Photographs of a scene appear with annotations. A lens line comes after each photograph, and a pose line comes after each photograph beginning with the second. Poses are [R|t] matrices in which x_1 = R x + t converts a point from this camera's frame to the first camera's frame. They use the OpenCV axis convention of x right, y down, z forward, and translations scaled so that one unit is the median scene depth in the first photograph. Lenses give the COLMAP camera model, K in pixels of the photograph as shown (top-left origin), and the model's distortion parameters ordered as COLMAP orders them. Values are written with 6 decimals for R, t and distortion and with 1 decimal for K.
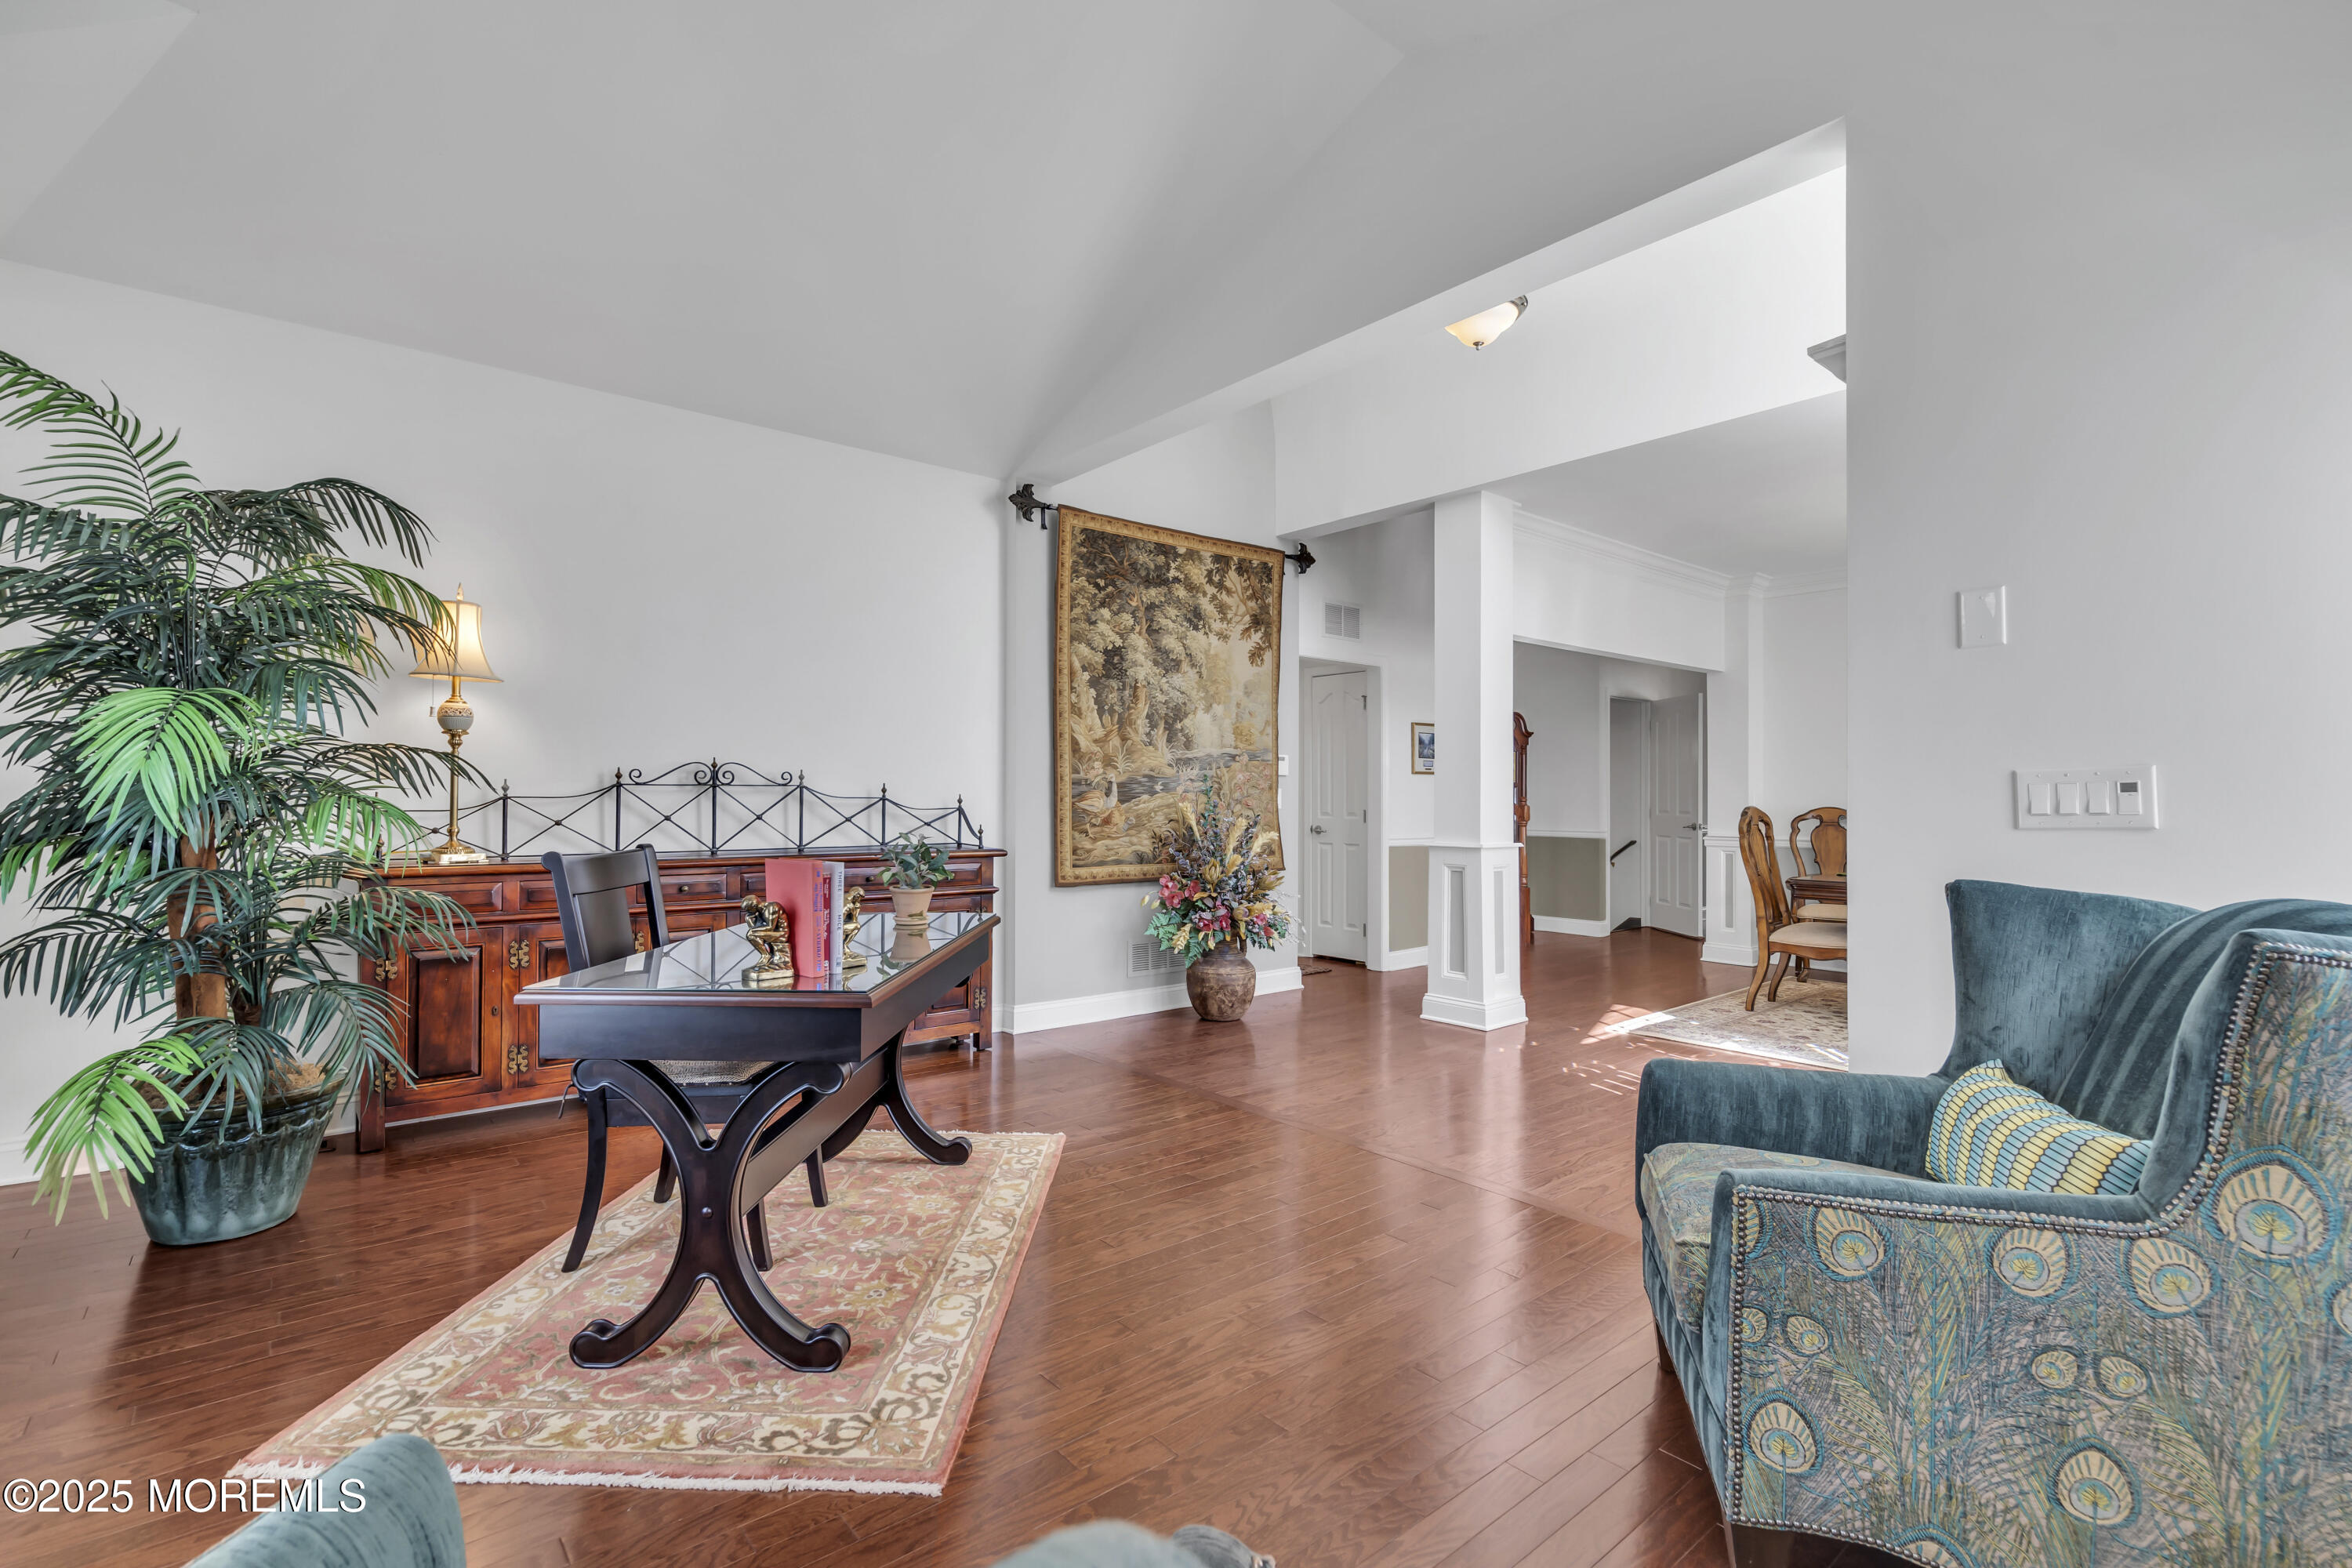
lens RADIAL K [[1070.4, 0, 1160.9], [0, 1070.4, 783.2], [0, 0, 1]] dist [-0.002376, 0.000067]
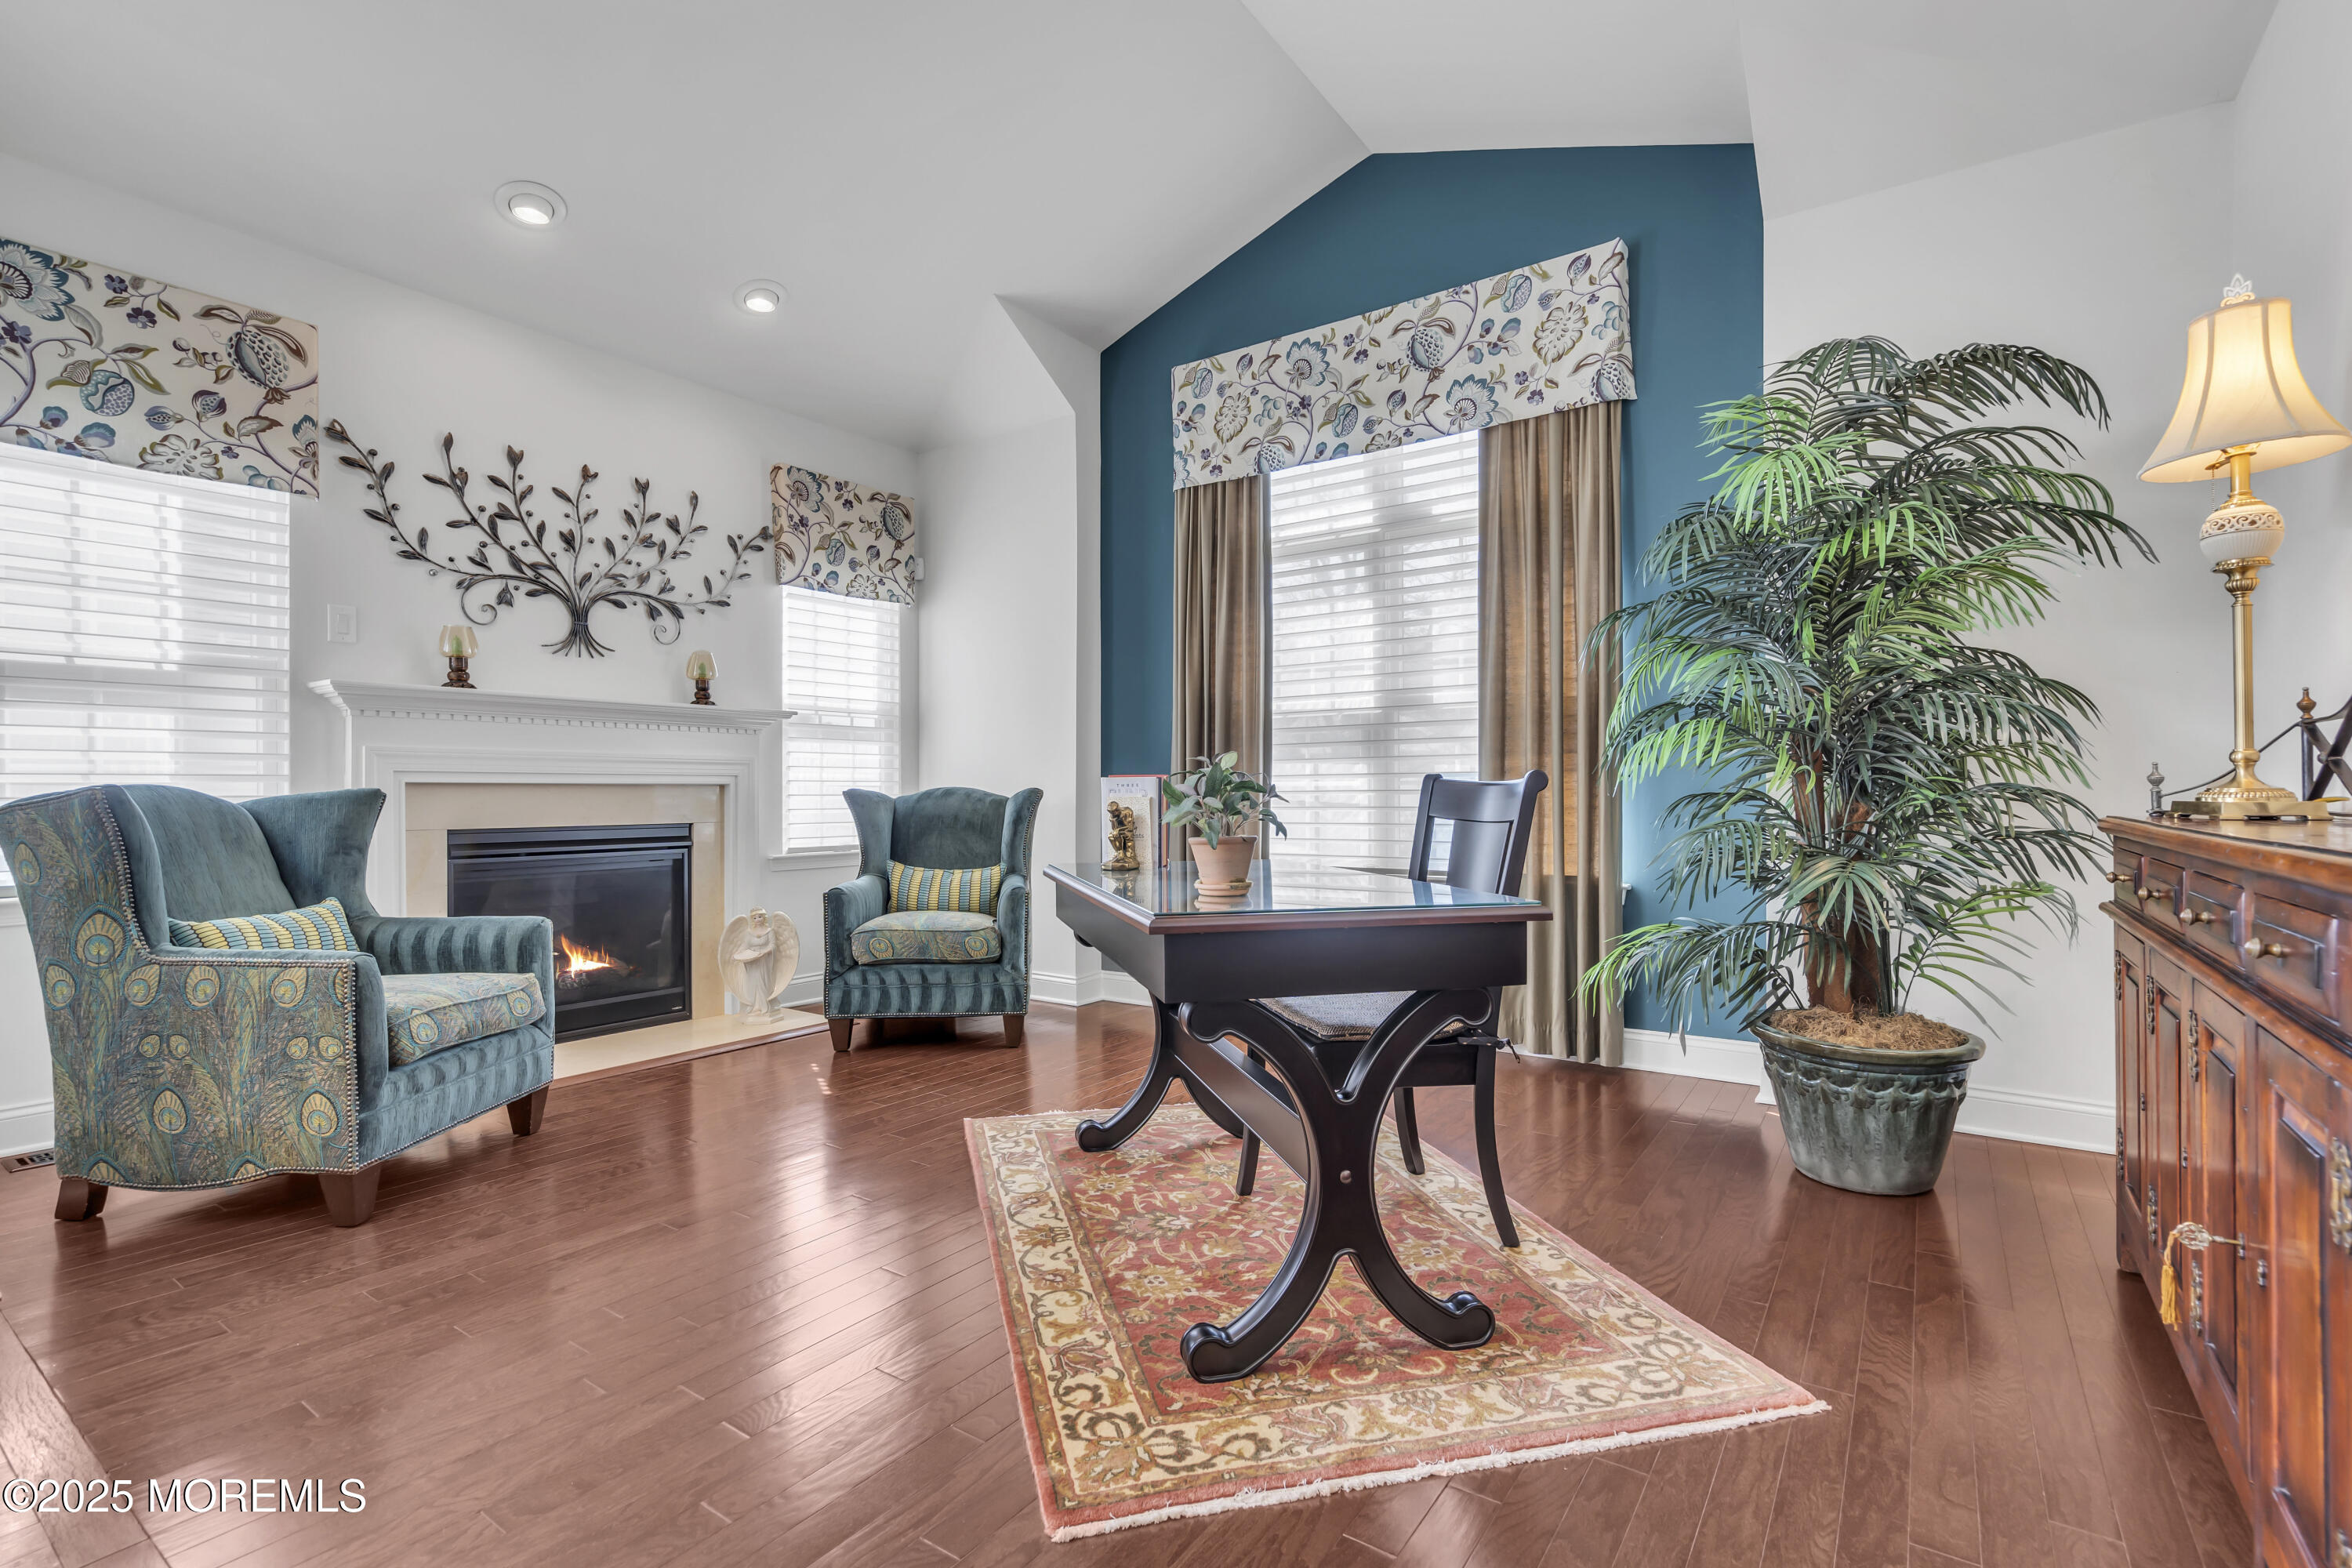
lens RADIAL K [[1070.4, 0, 1160.9], [0, 1070.4, 783.2], [0, 0, 1]] dist [-0.002376, 0.000067]
pose [[-0.965585, 0.001137, -0.260085, -0.019203], [0.006073, 0.999816, -0.018177, 0.045122], [0.260017, -0.019131, -0.965415, 0.930724]]
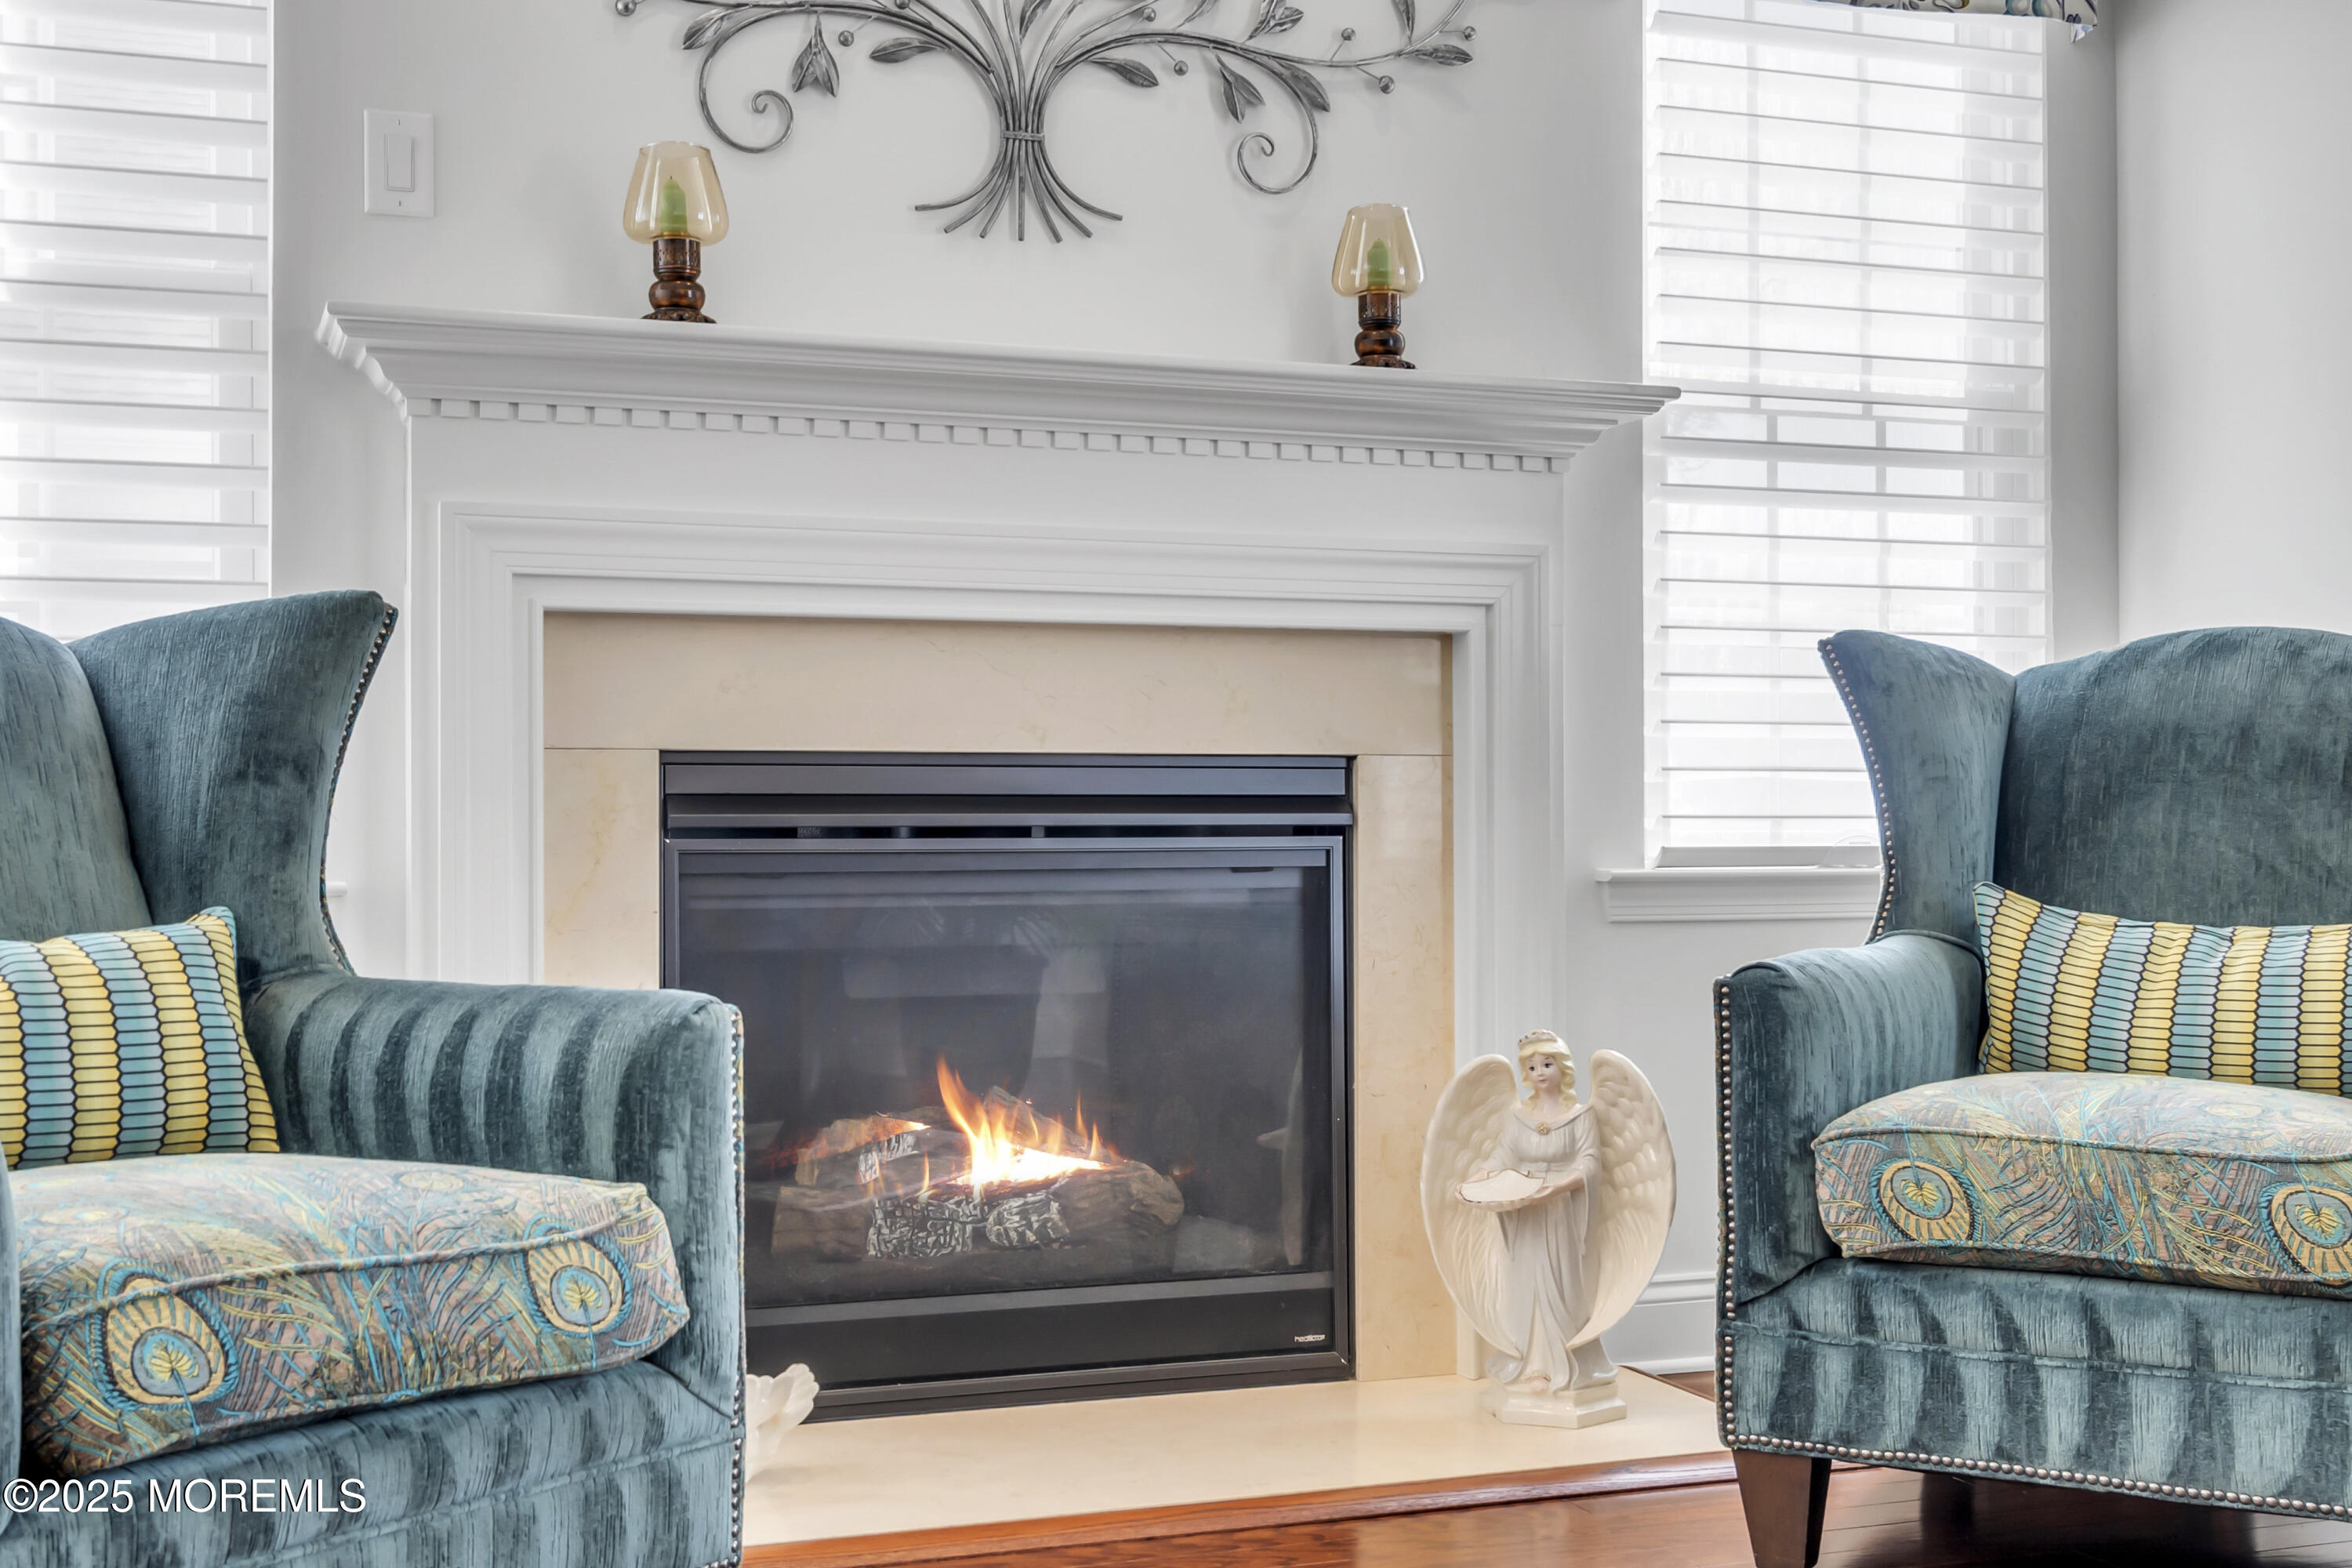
lens RADIAL K [[2614.0, 0, 1176.0], [0, 2614.0, 784.0], [0, 0, 1]] dist [0.005994, 0.003349]
pose [[-0.945105, 0.006440, 0.326704, -0.051040], [-0.001425, 0.999715, -0.023831, 0.080776], [-0.326765, -0.022988, -0.944826, 0.654230]]
